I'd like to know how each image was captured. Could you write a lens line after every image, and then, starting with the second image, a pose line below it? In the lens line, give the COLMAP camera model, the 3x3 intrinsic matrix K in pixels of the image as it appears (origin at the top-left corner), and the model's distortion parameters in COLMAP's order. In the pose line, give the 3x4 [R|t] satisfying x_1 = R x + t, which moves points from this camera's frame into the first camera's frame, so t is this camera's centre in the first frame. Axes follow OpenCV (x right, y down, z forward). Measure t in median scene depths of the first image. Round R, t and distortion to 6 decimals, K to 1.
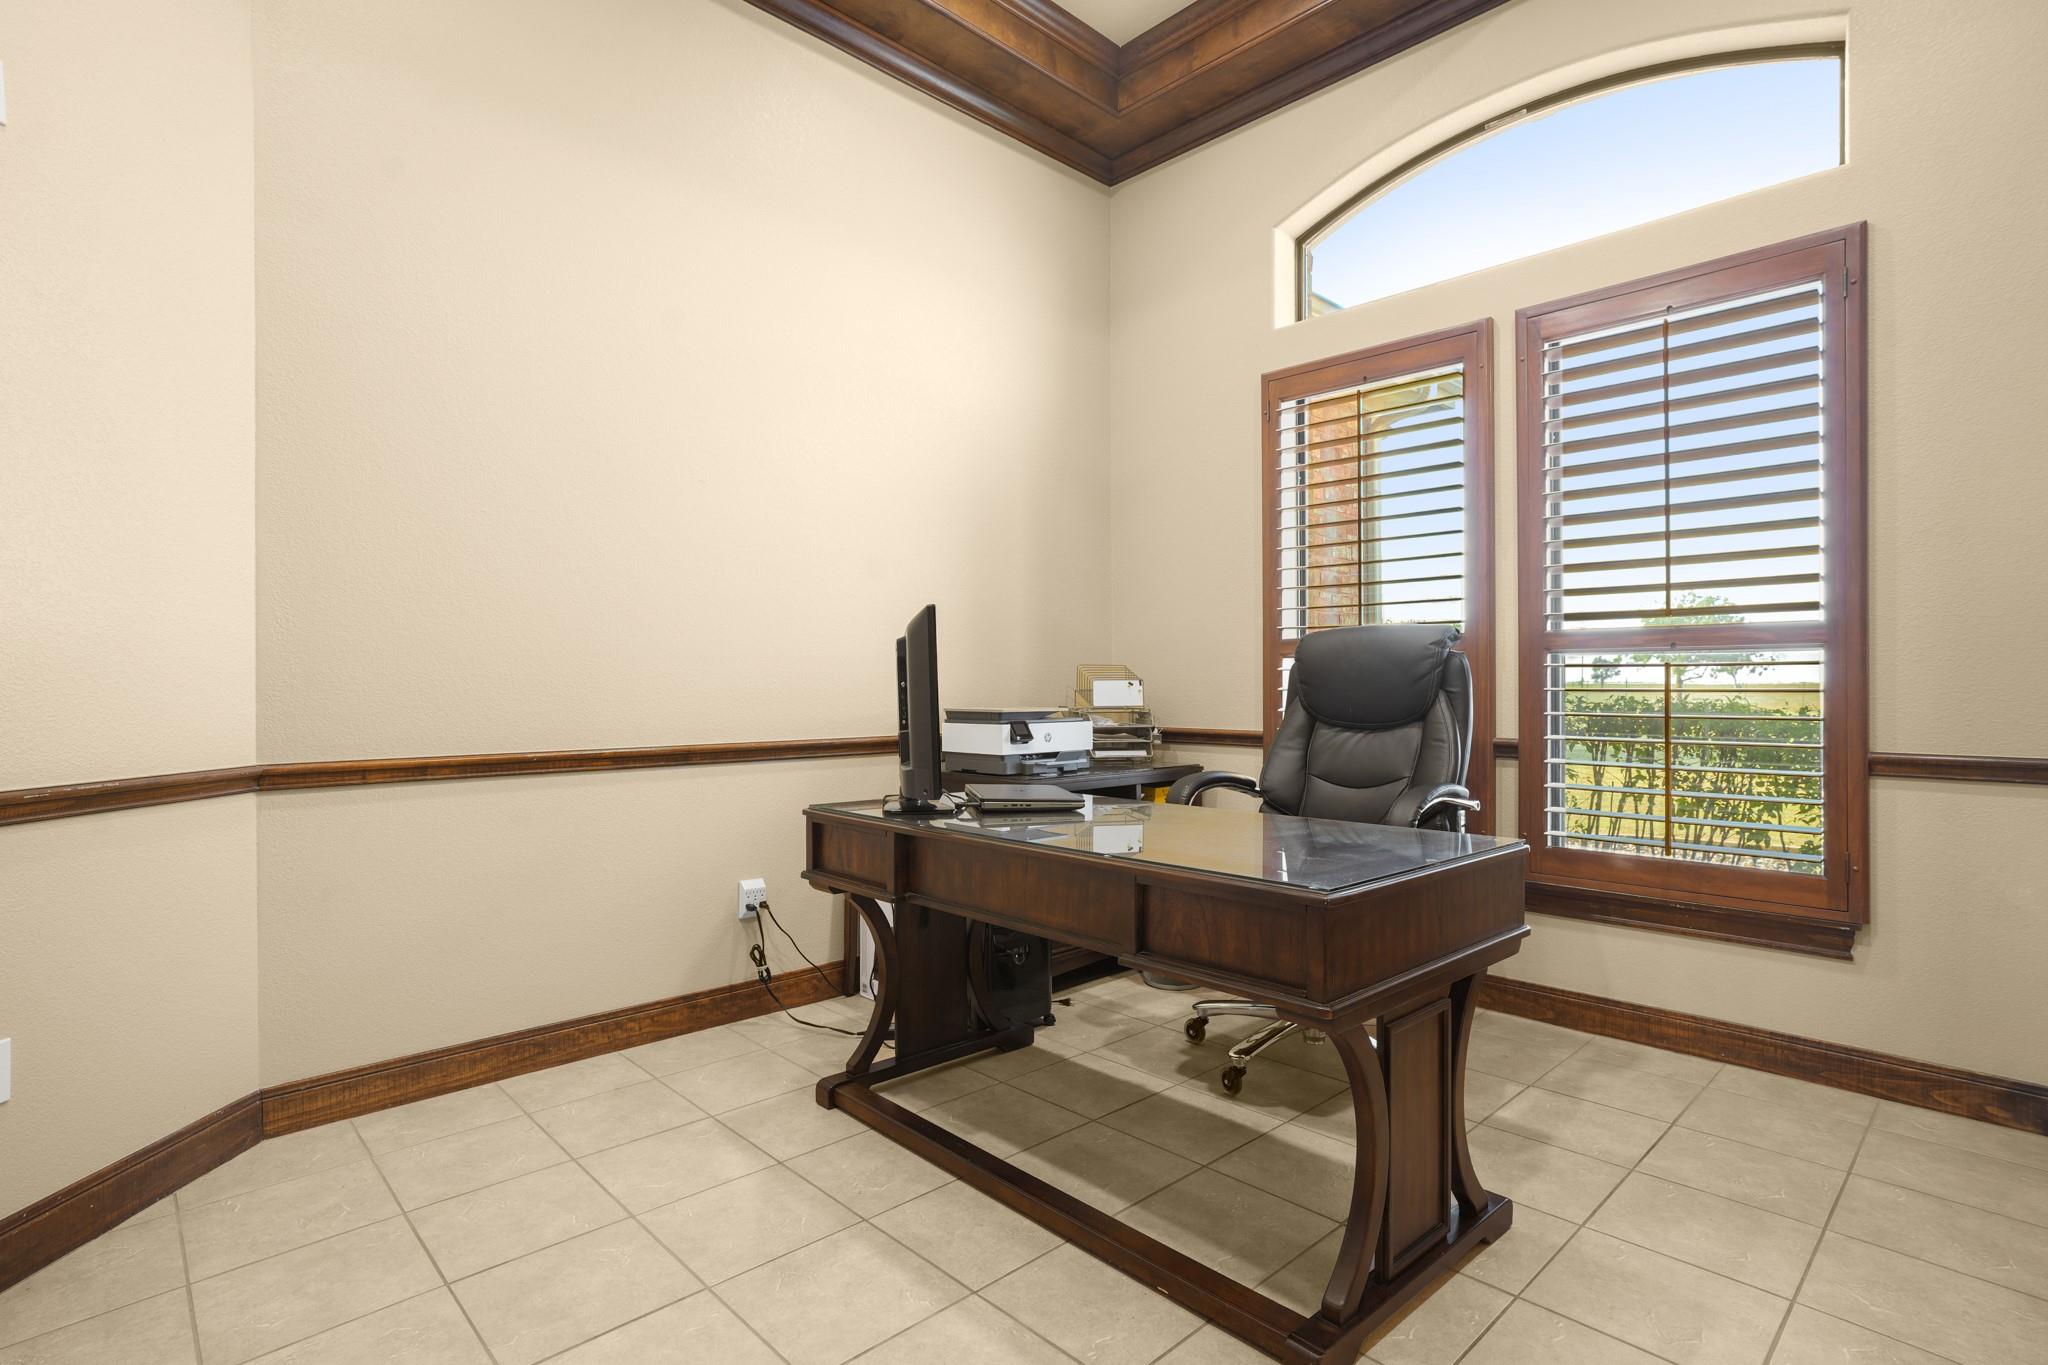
lens RADIAL K [[978.9, 0, 1006.7], [0, 978.9, 696.7], [0, 0, 1]] dist [-0.051871, 0.031804]
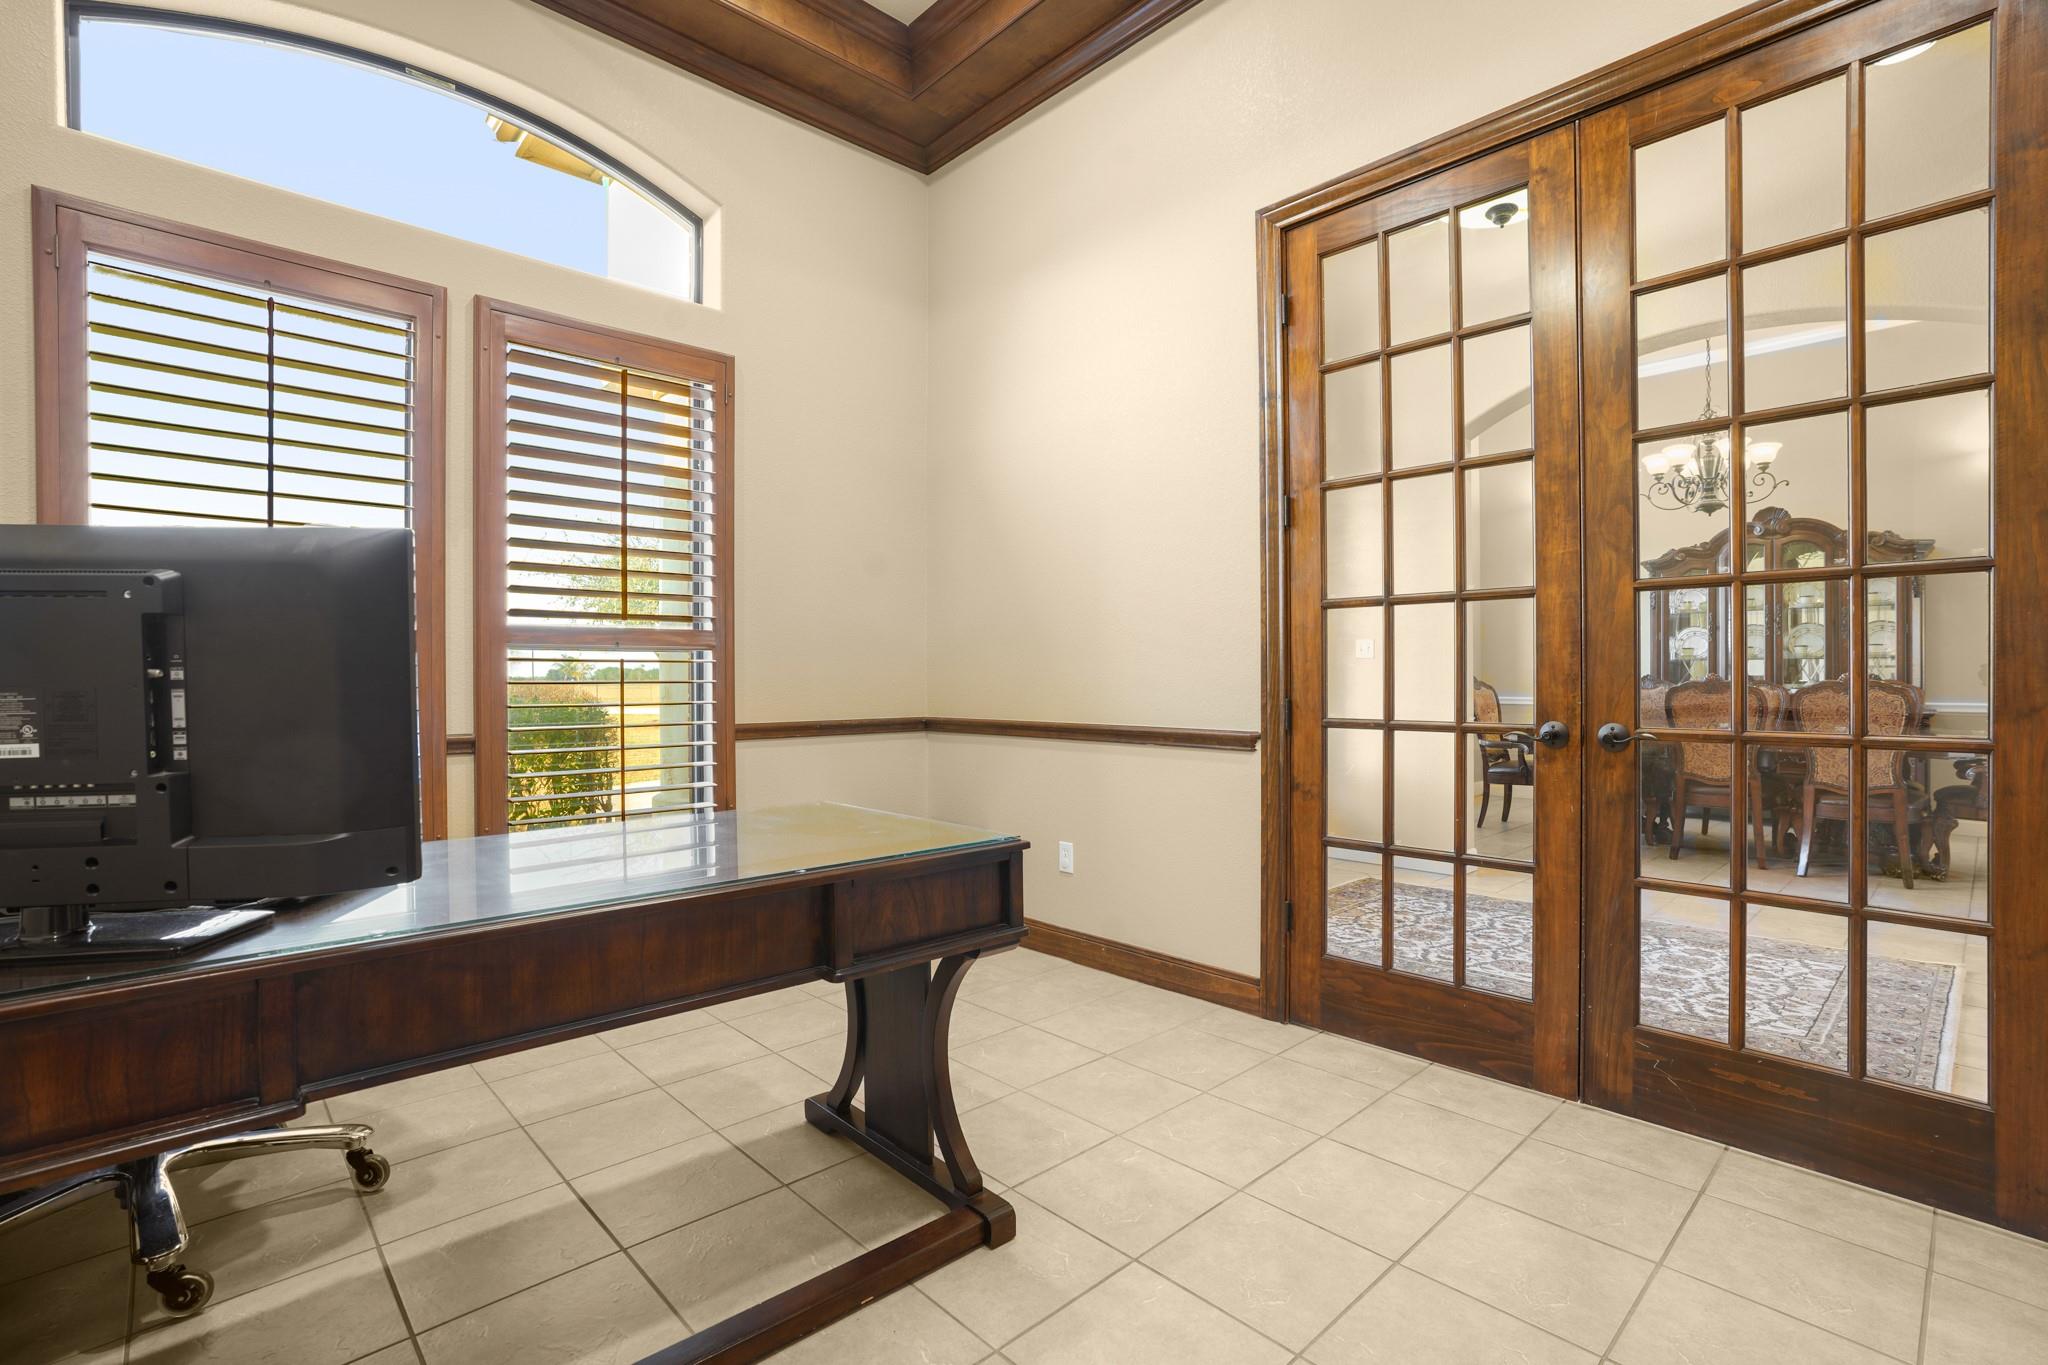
lens RADIAL K [[944.3, 0, 1024.0], [0, 944.3, 682.5], [0, 0, 1]] dist [-0.022547, -0.000090]
pose [[0.007685, -0.005912, 0.999953, -0.494077], [0.012059, 0.999910, 0.005819, -0.007527], [-0.999898, 0.012014, 0.007755, 0.525012]]
